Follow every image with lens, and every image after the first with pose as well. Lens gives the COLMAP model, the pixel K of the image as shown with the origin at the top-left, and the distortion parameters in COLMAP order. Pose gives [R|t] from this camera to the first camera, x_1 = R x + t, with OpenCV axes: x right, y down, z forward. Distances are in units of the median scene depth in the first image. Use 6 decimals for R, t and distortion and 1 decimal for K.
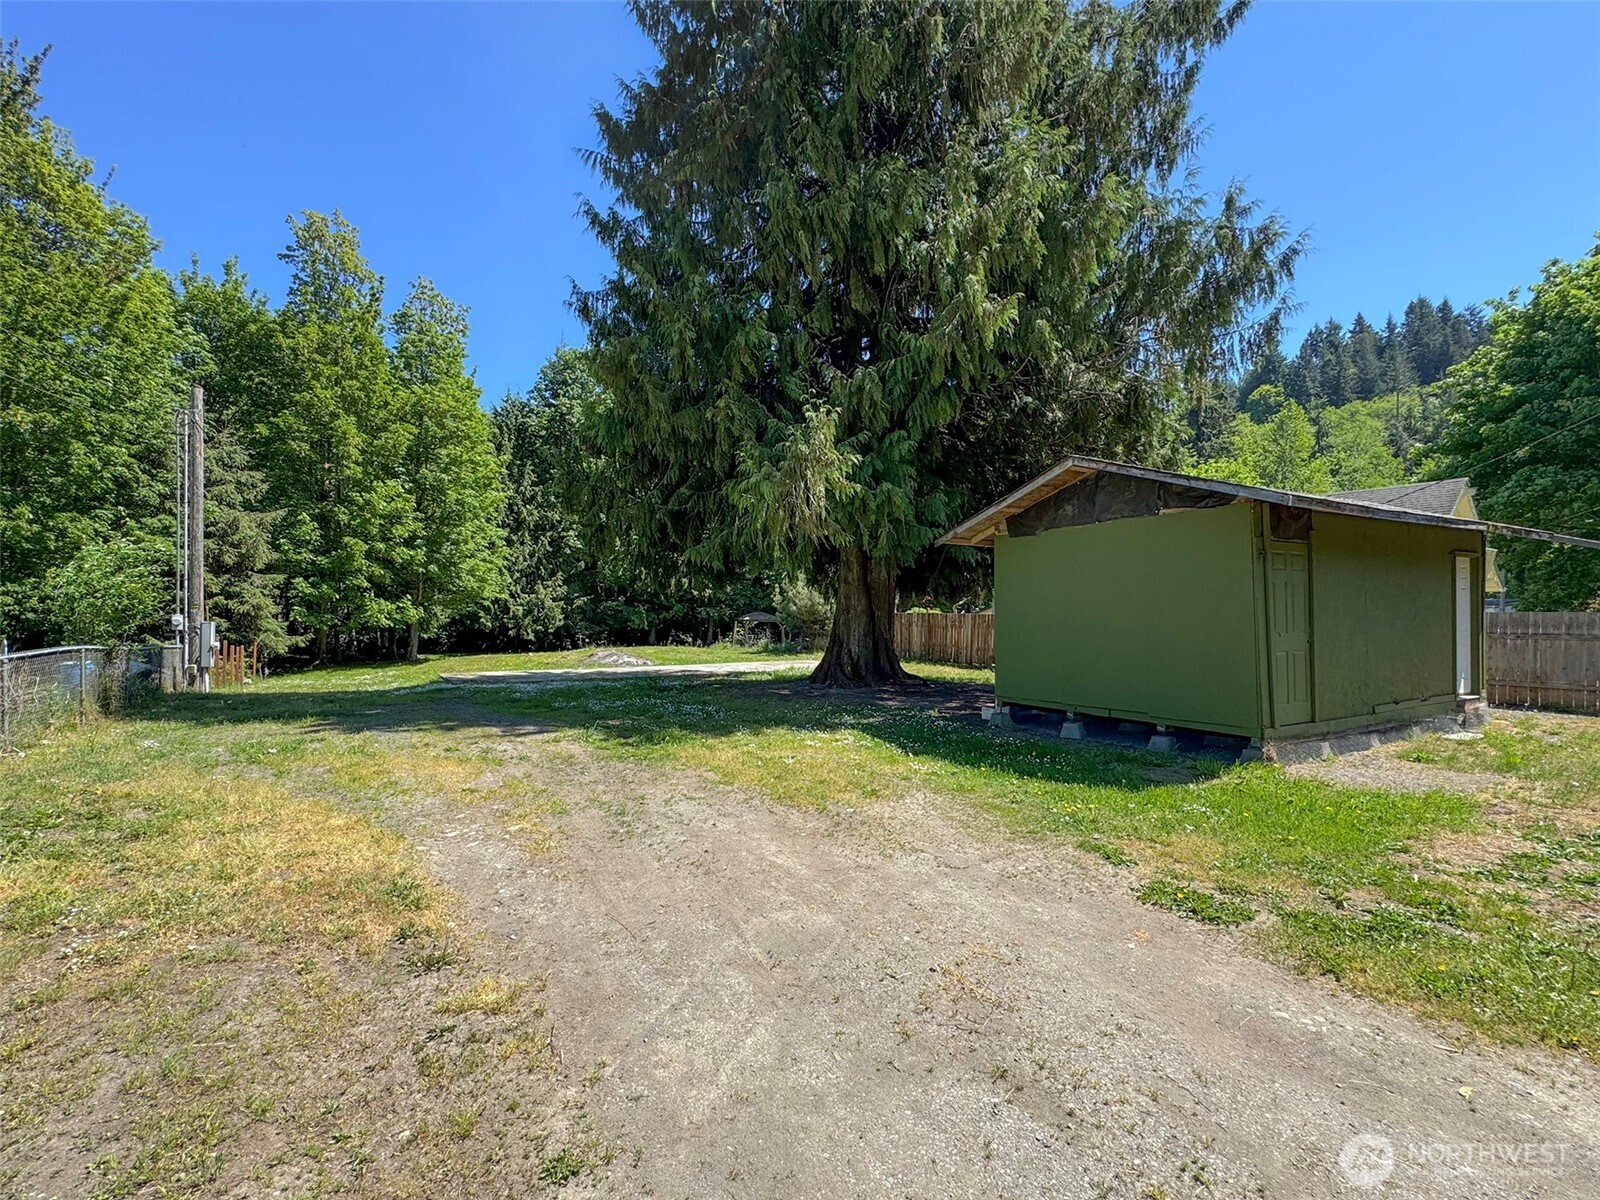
lens RADIAL K [[690.2, 0, 744.0], [0, 690.2, 619.7], [0, 0, 1]] dist [-0.001518, 0.000252]
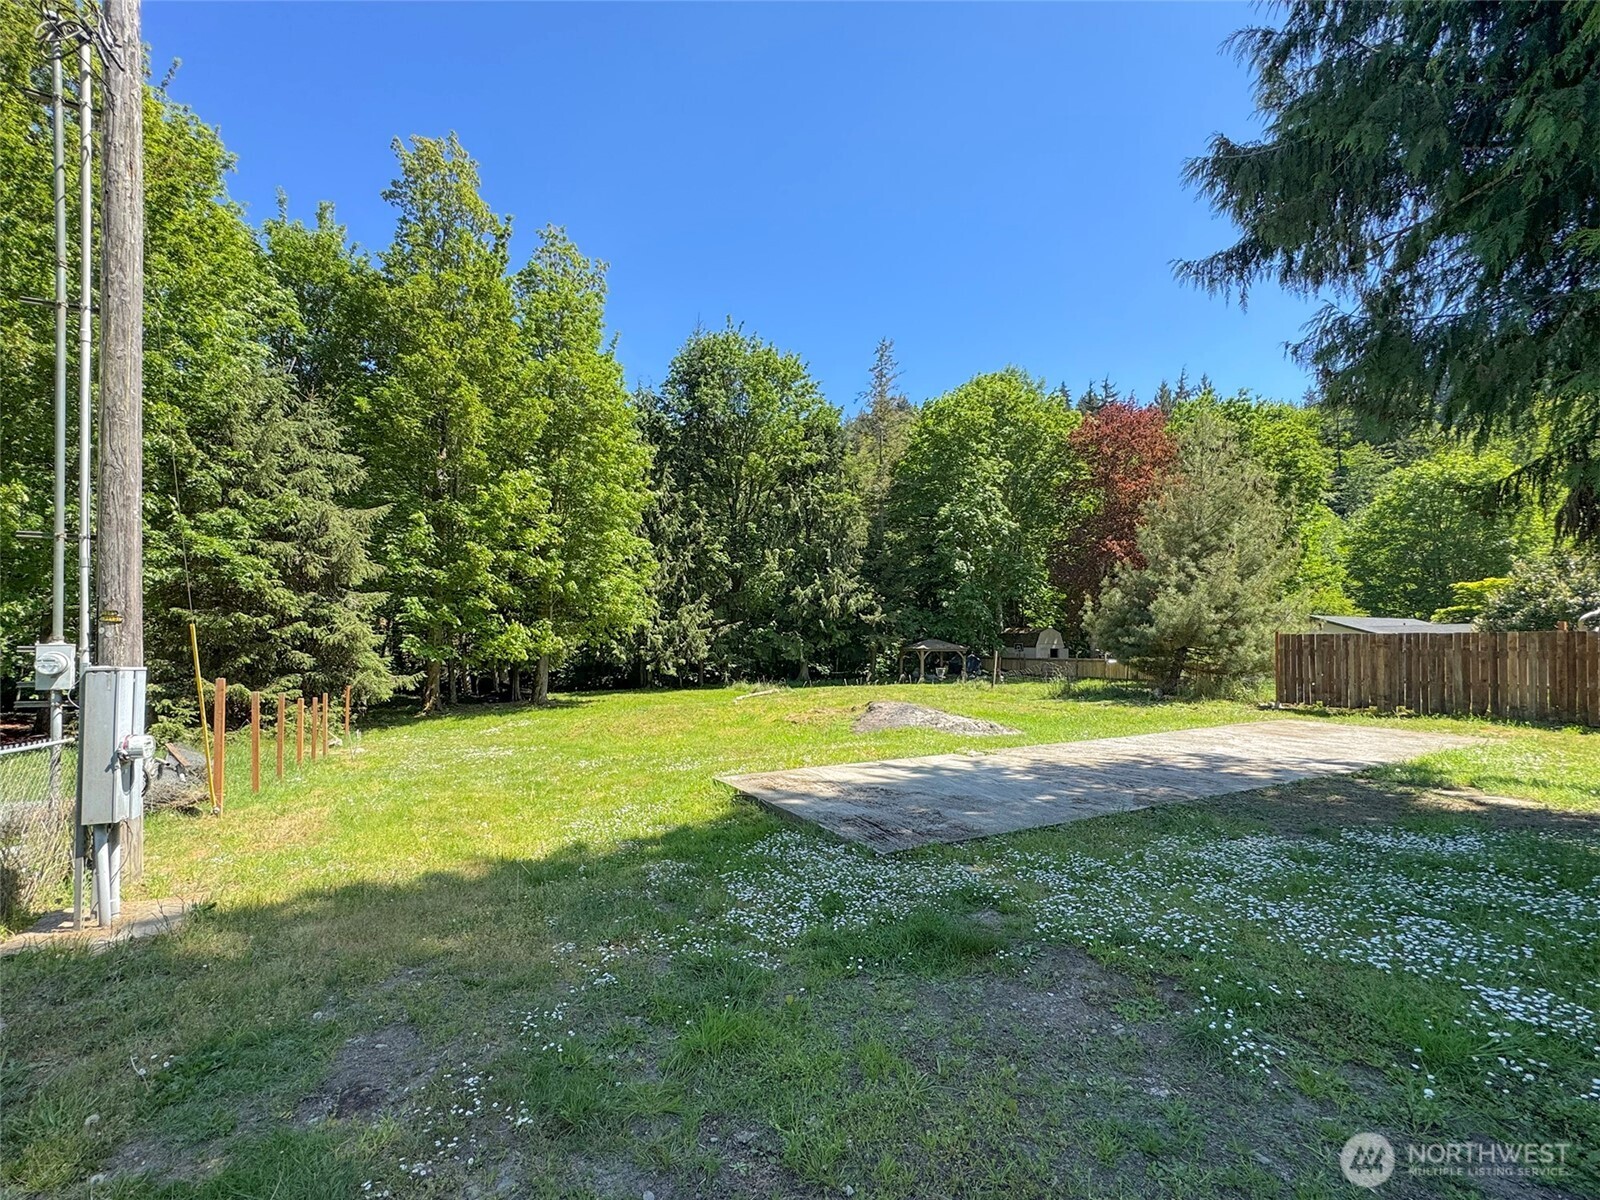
lens RADIAL K [[679.4, 0, 775.7], [0, 679.4, 636.1], [0, 0, 1]] dist [0.000076, -0.000083]
pose [[0.997623, -0.009028, -0.068318, -0.175556], [0.007725, 0.999784, -0.019313, -0.001448], [0.068478, 0.018740, 0.997477, 0.262085]]
